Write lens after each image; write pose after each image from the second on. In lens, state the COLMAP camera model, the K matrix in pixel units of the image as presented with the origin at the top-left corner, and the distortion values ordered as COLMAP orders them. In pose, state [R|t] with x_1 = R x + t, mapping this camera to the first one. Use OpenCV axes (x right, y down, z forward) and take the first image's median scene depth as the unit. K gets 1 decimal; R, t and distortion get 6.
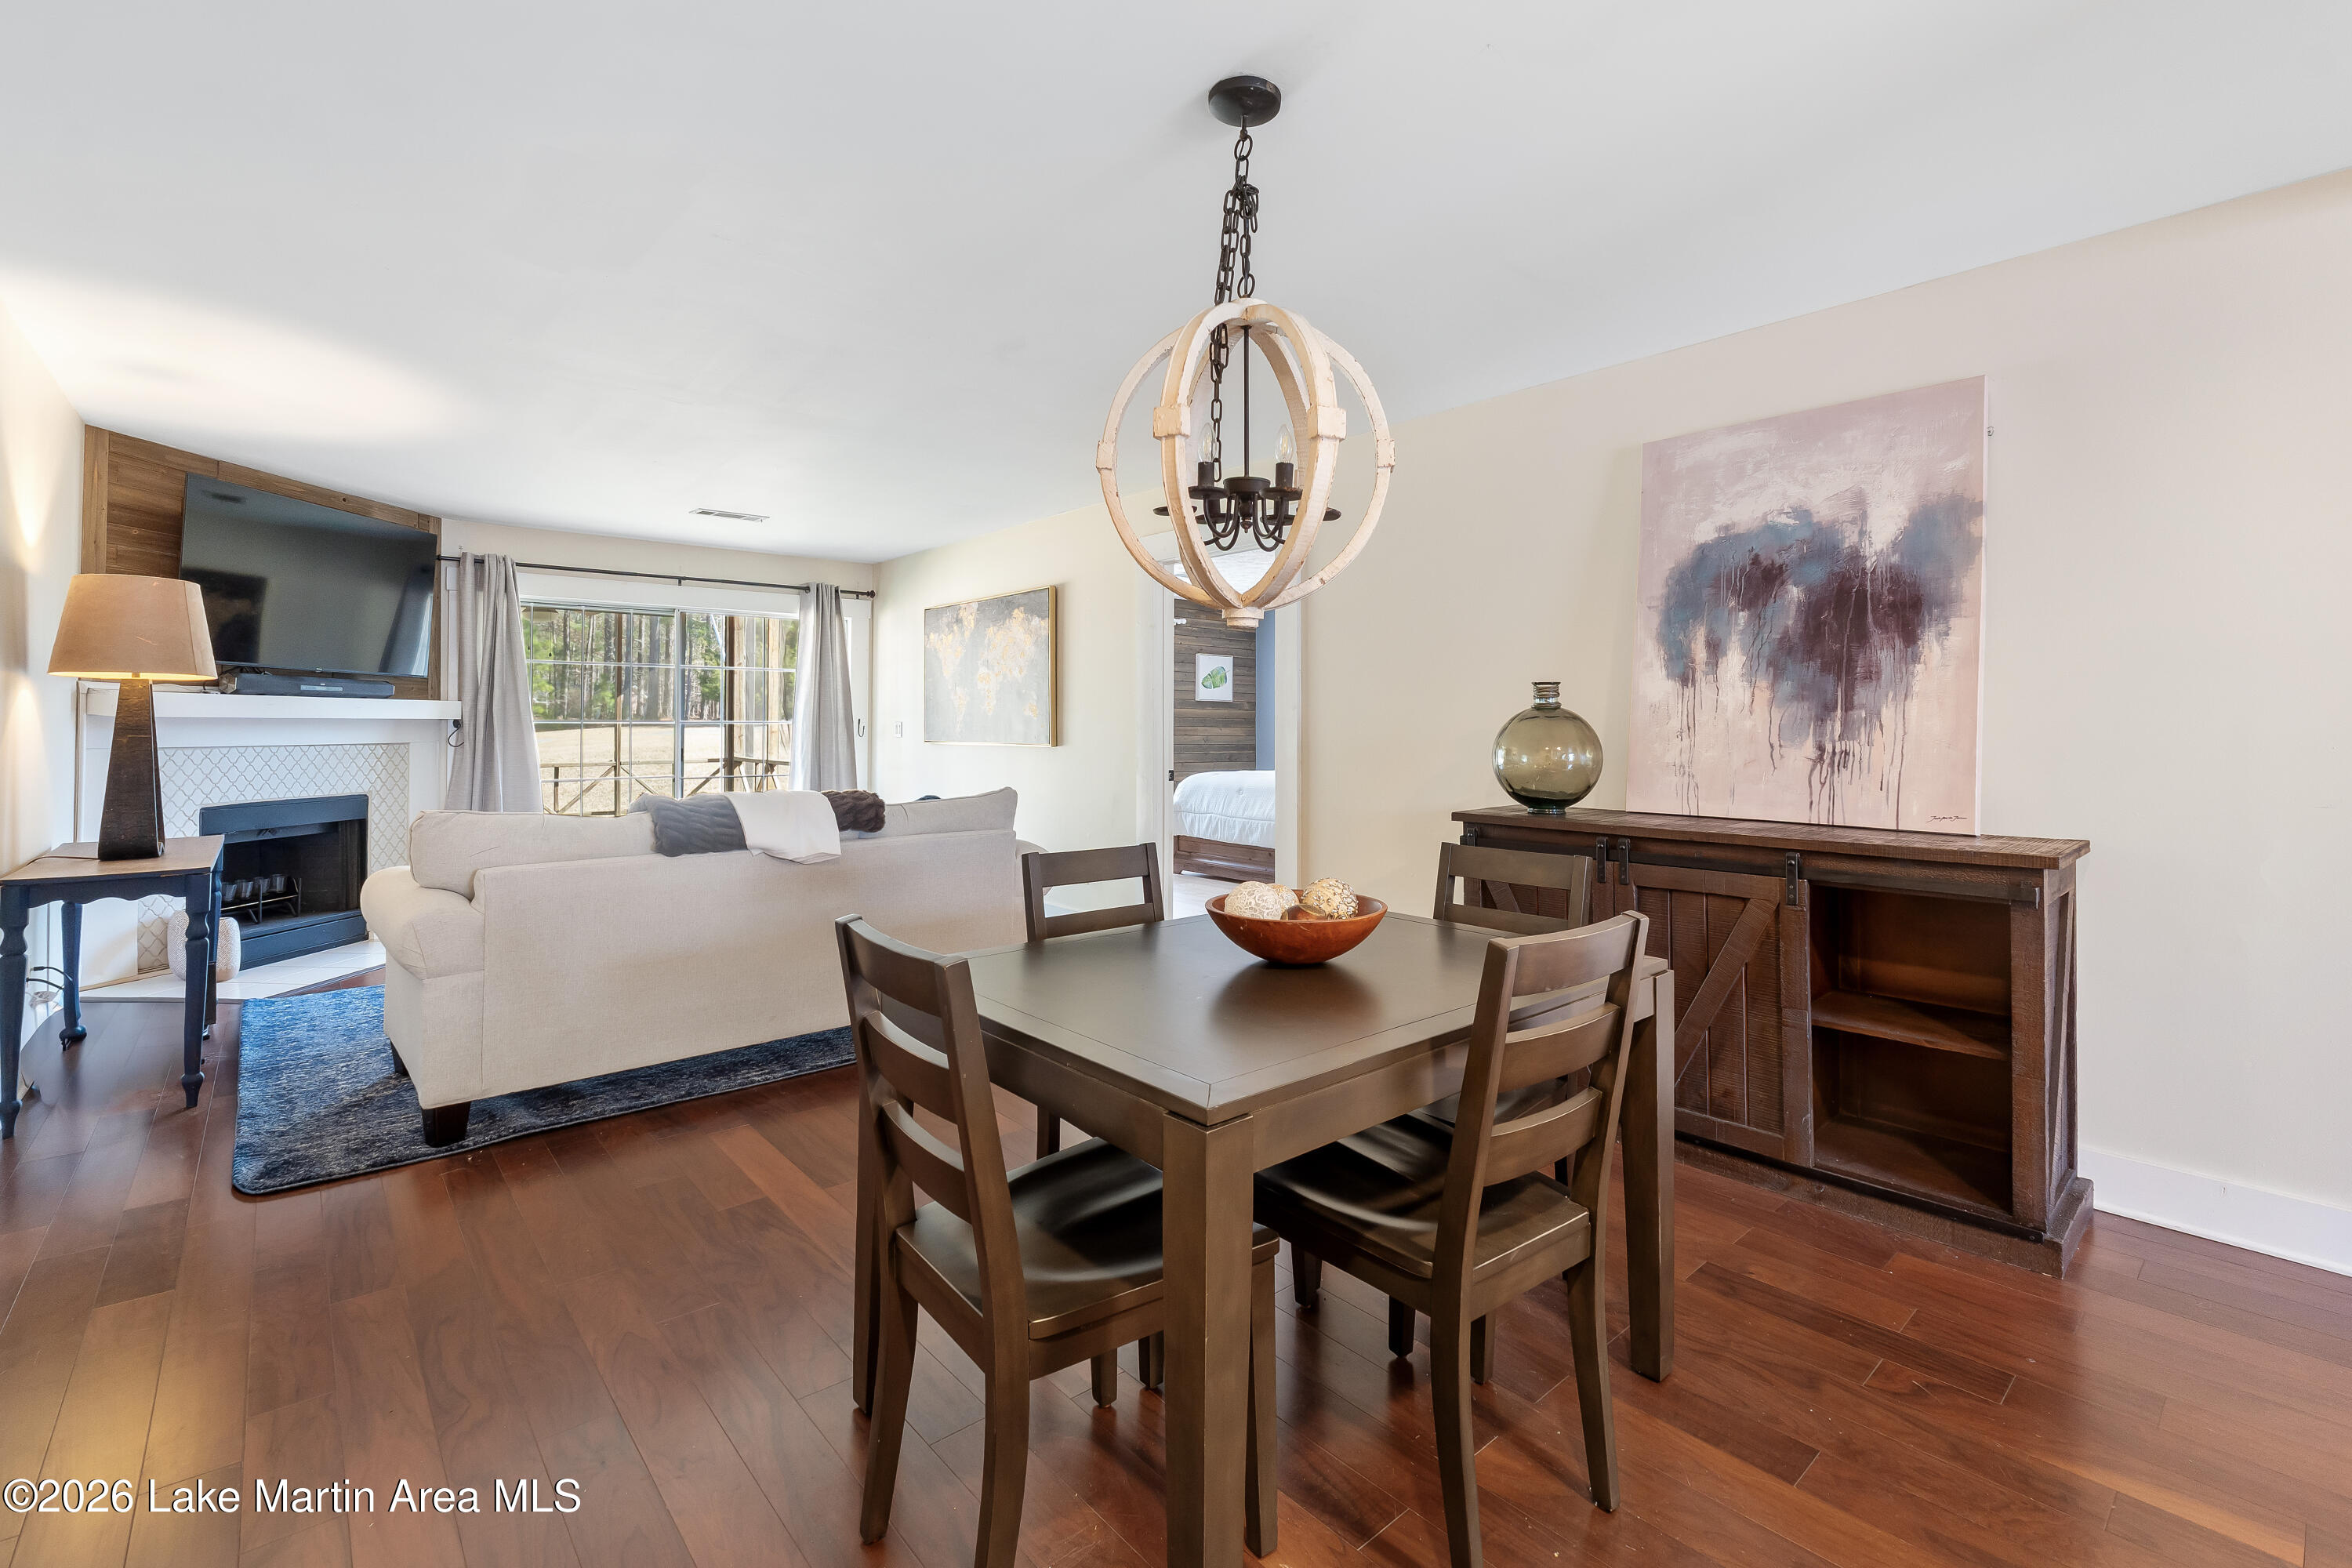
lens RADIAL K [[1041.6, 0, 1159.9], [0, 1041.6, 702.0], [0, 0, 1]] dist [0.000612, -0.000096]
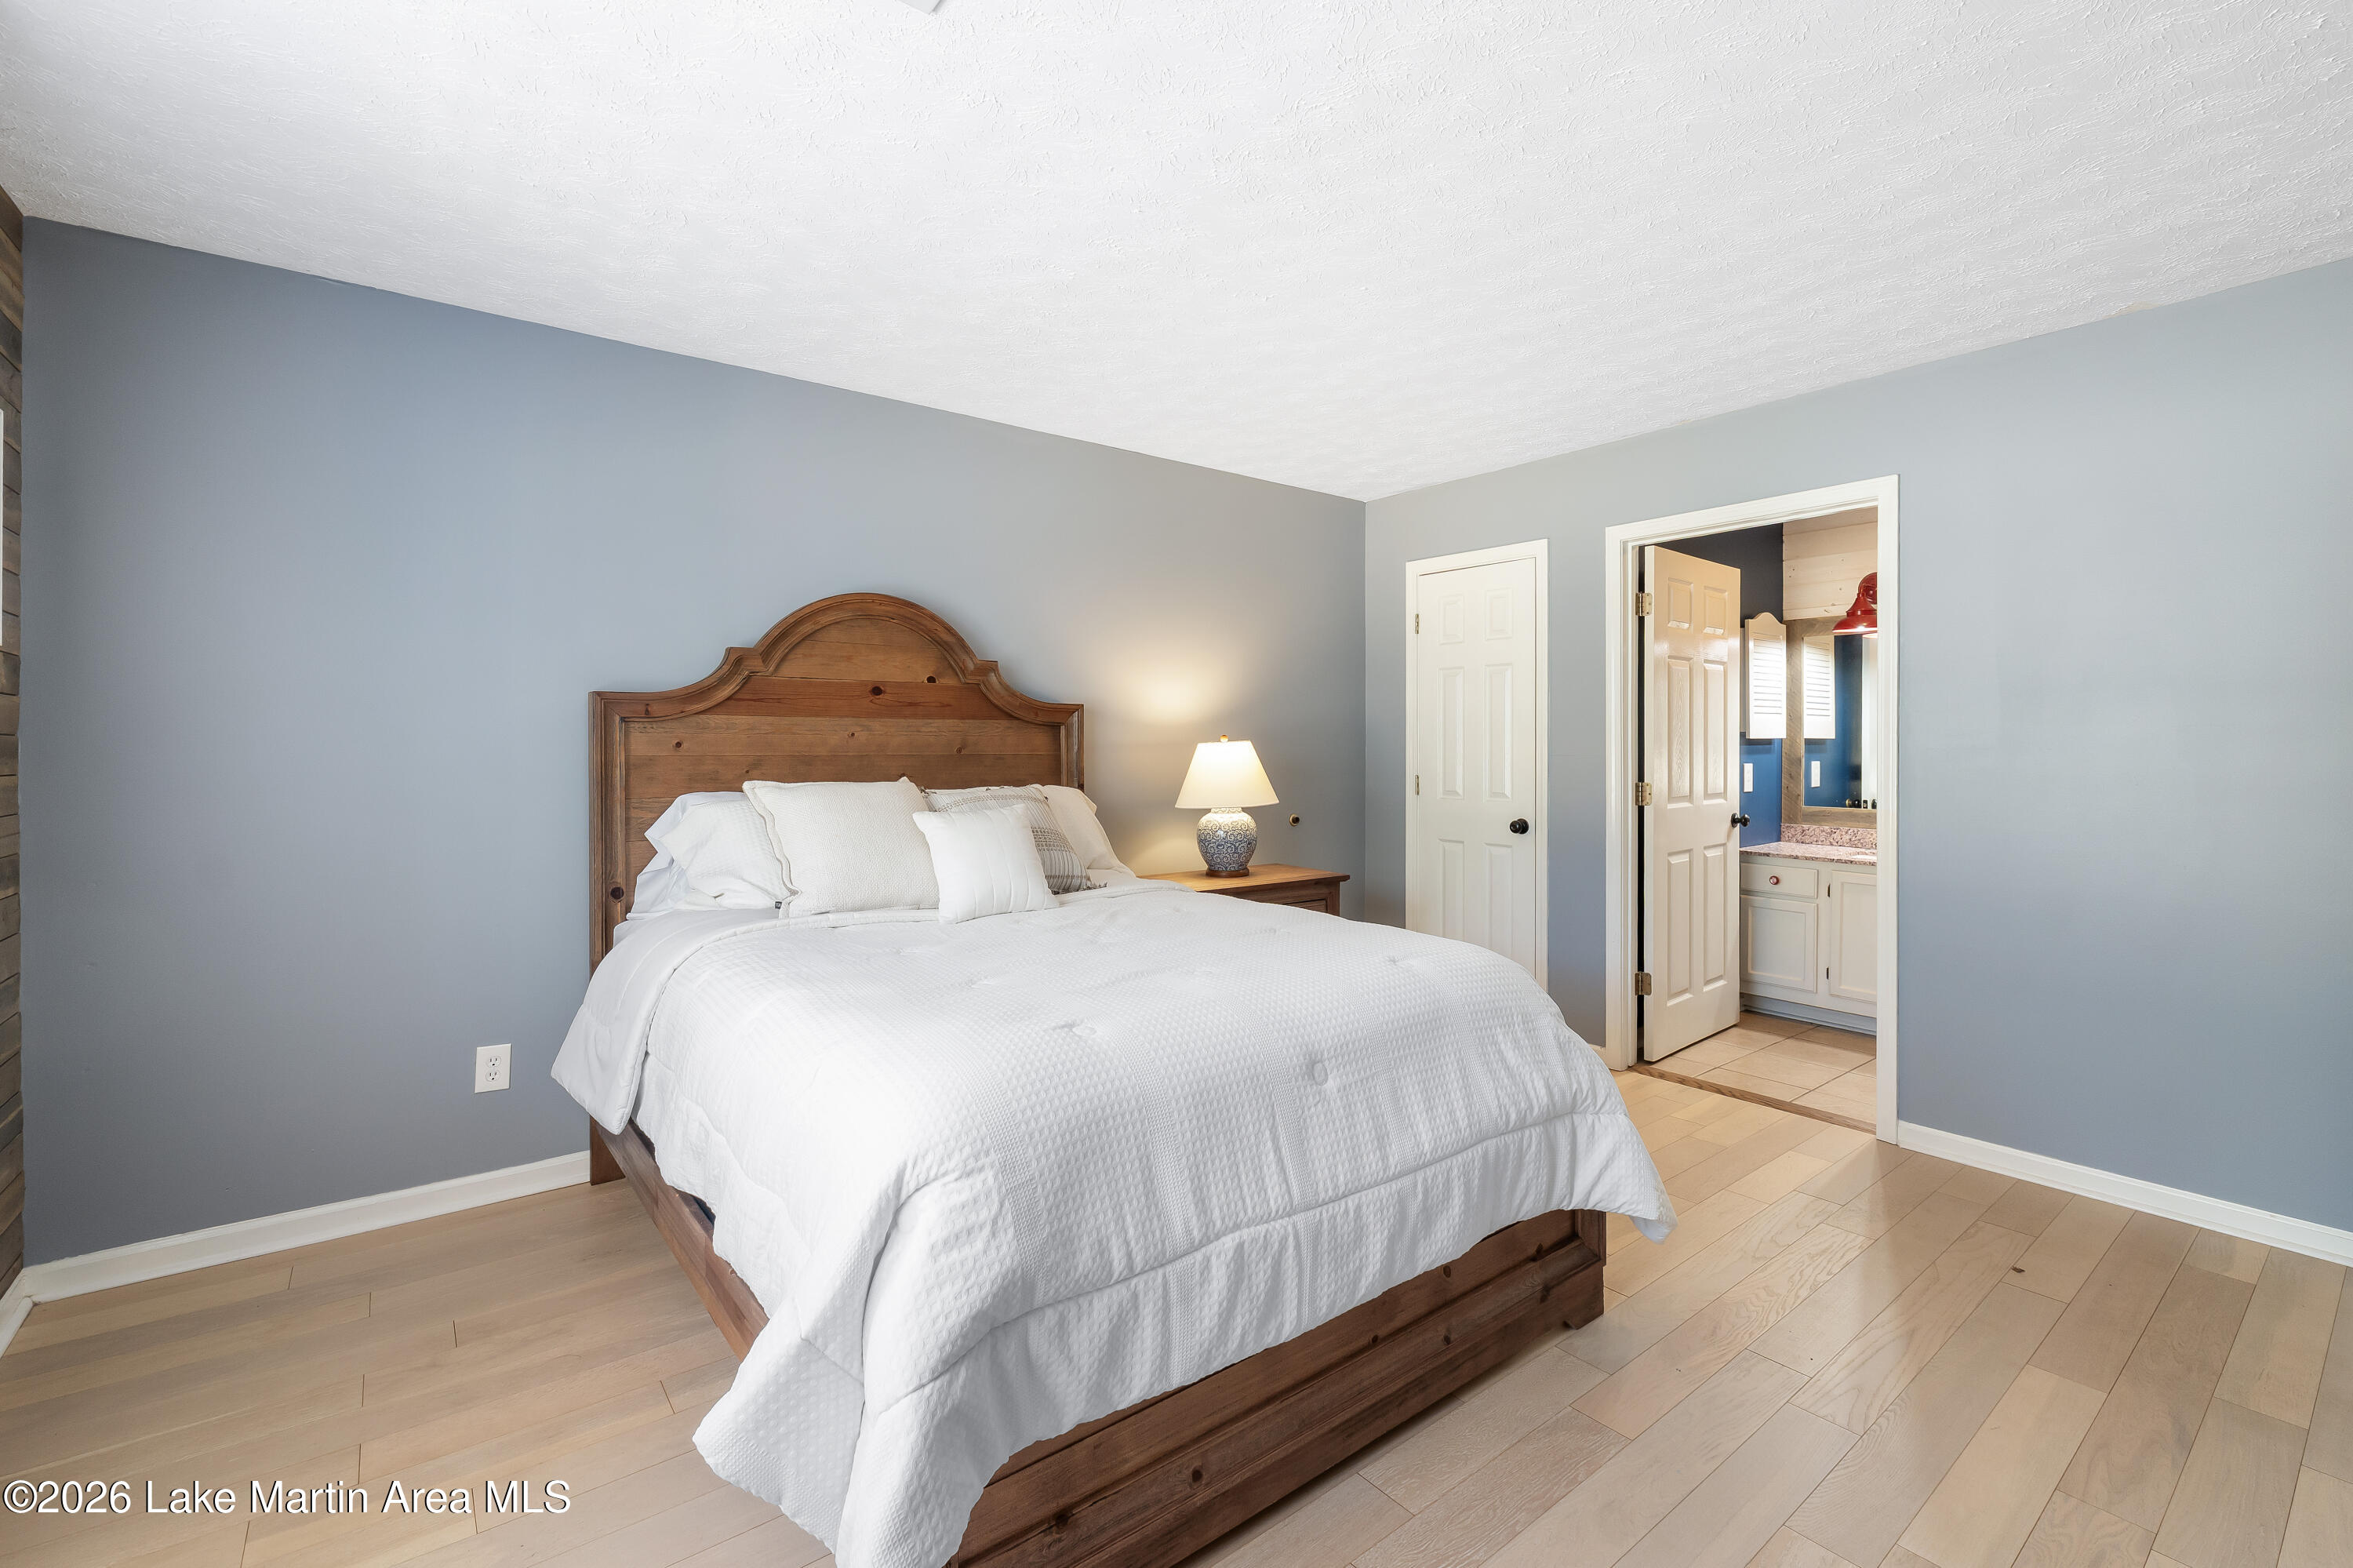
lens RADIAL K [[1010.8, 0, 1169.4], [0, 1010.8, 743.3], [0, 0, 1]] dist [-0.000671, -0.000303]
pose [[0.040207, 0.000406, 0.999191, -0.215539], [-0.025486, 0.999675, 0.000619, 0.024461], [-0.998866, -0.025490, 0.040204, 1.531725]]
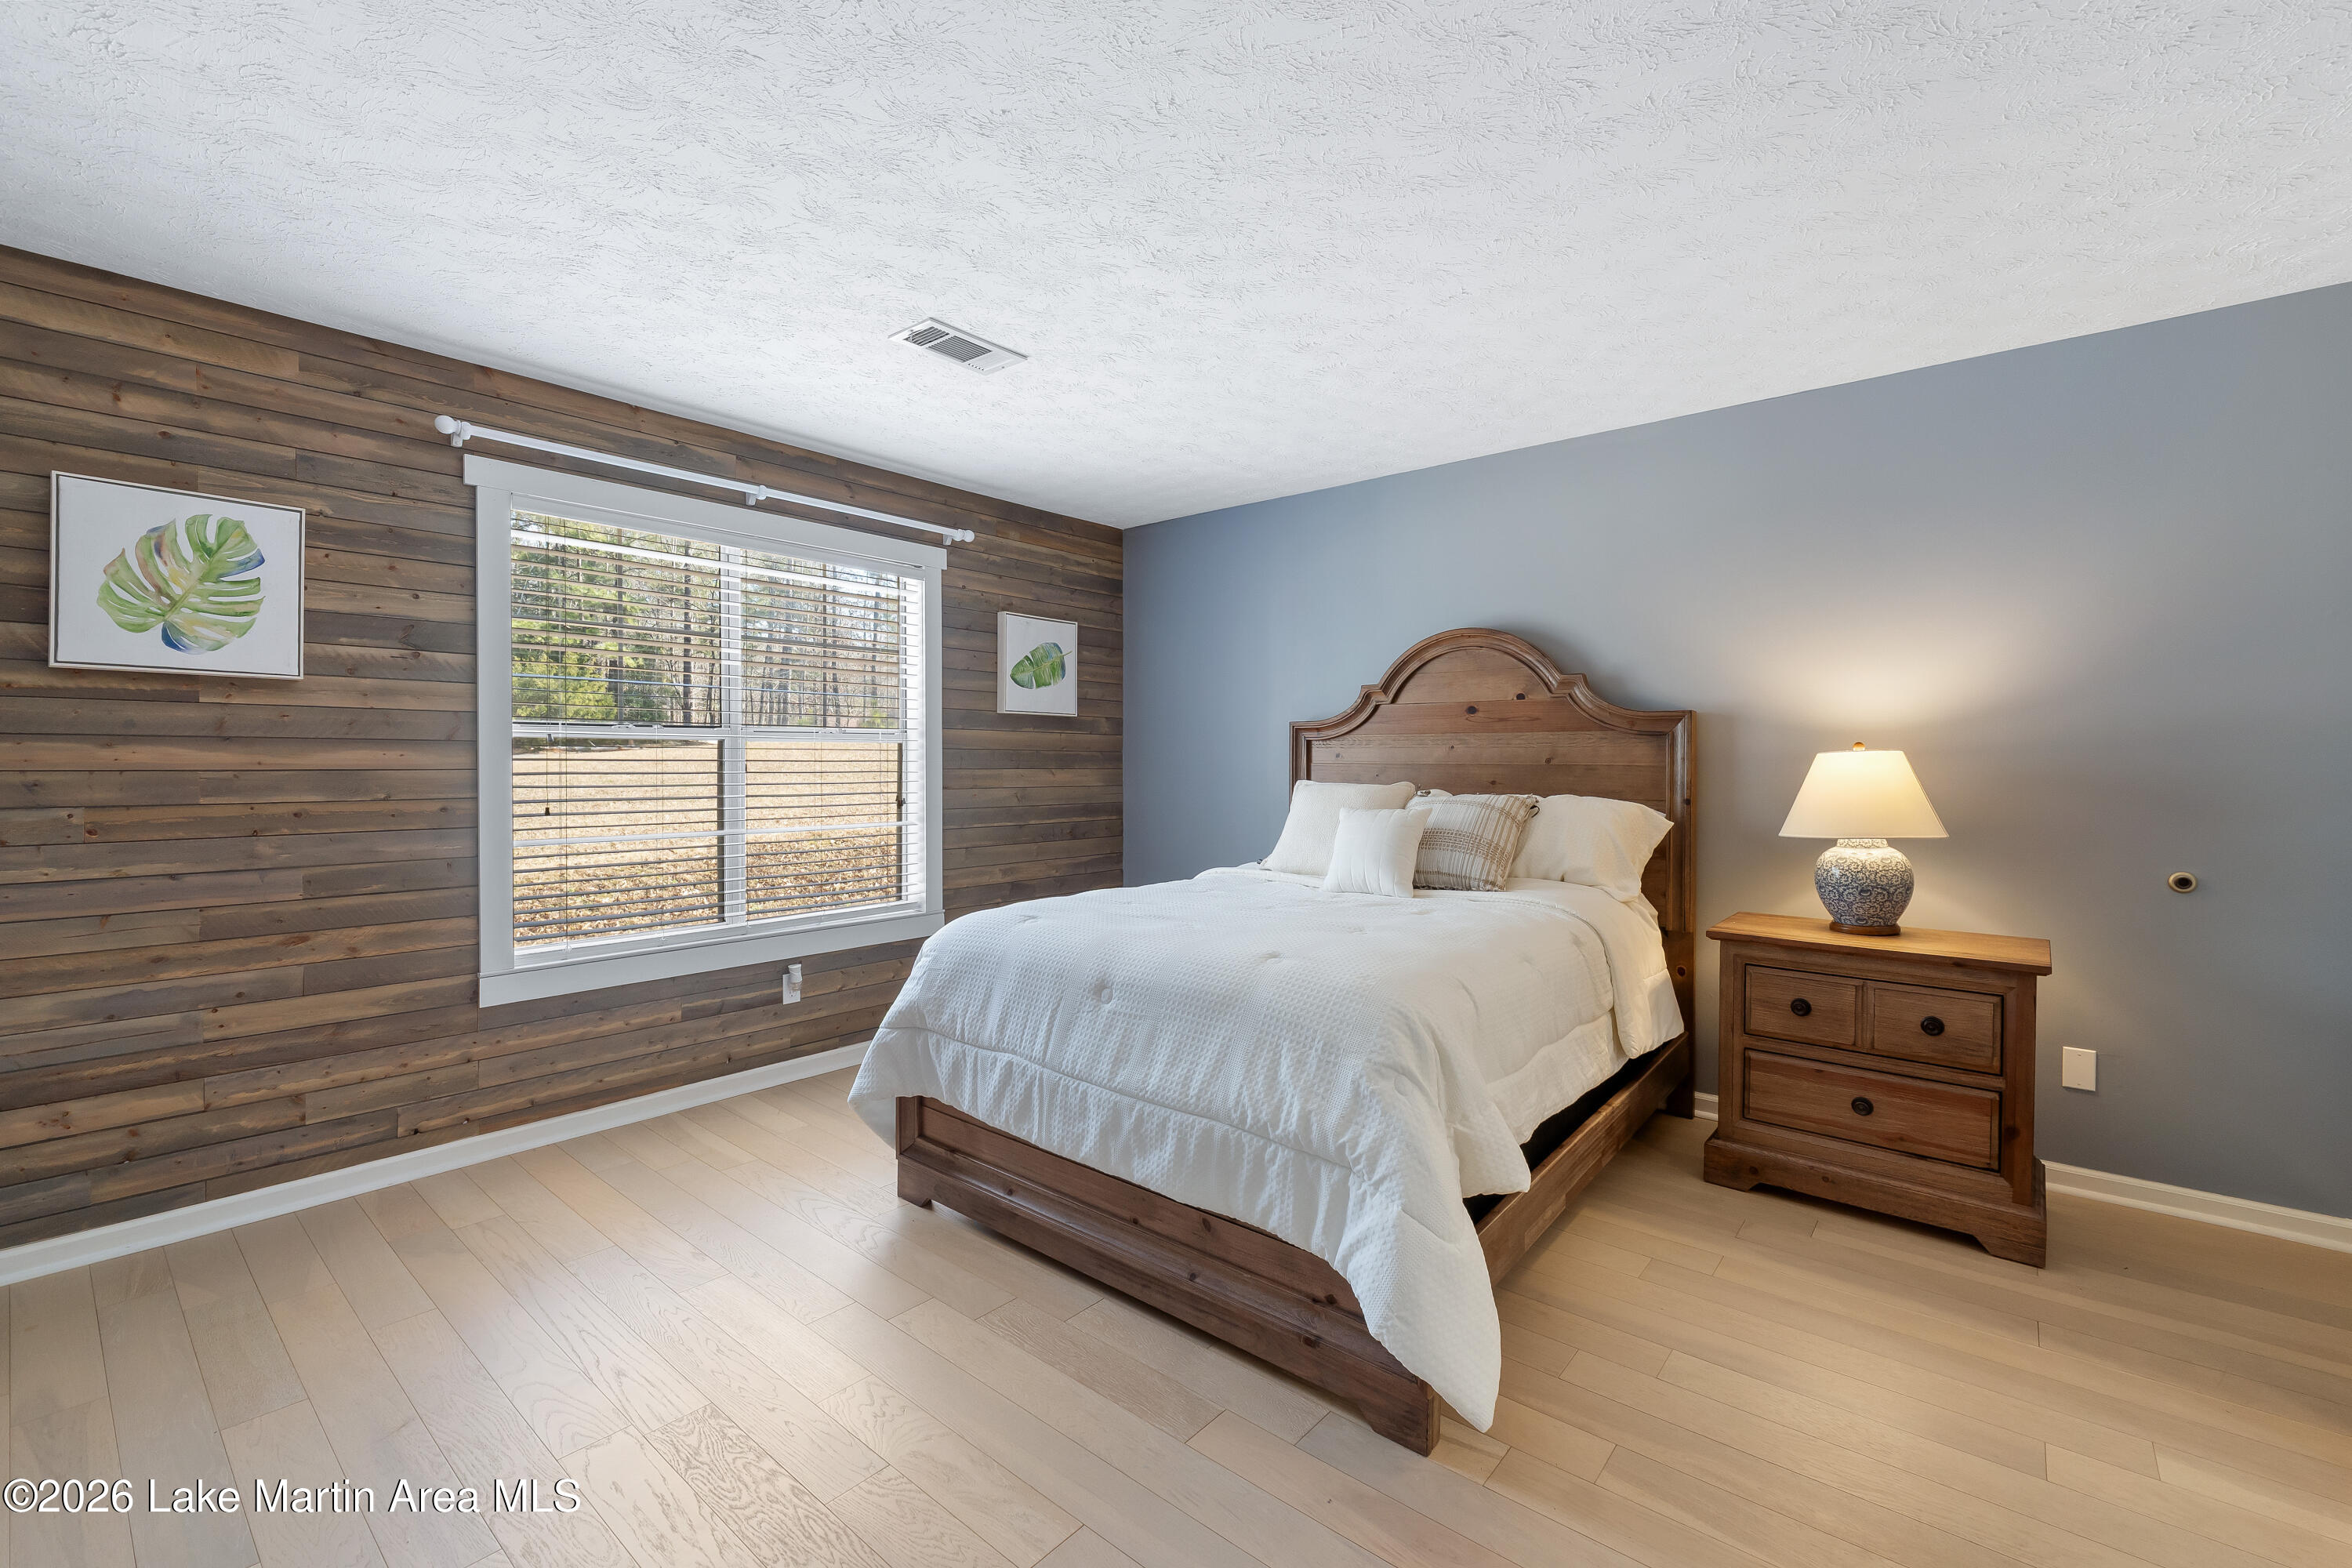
lens RADIAL K [[987.6, 0, 1177.5], [0, 987.6, 759.4], [0, 0, 1]] dist [-0.003027, -0.000290]
pose [[0.985156, -0.002415, 0.171647, 0.072397], [-0.002405, 0.999609, 0.027862, 0.013209], [-0.171647, -0.027861, 0.984764, 1.056470]]
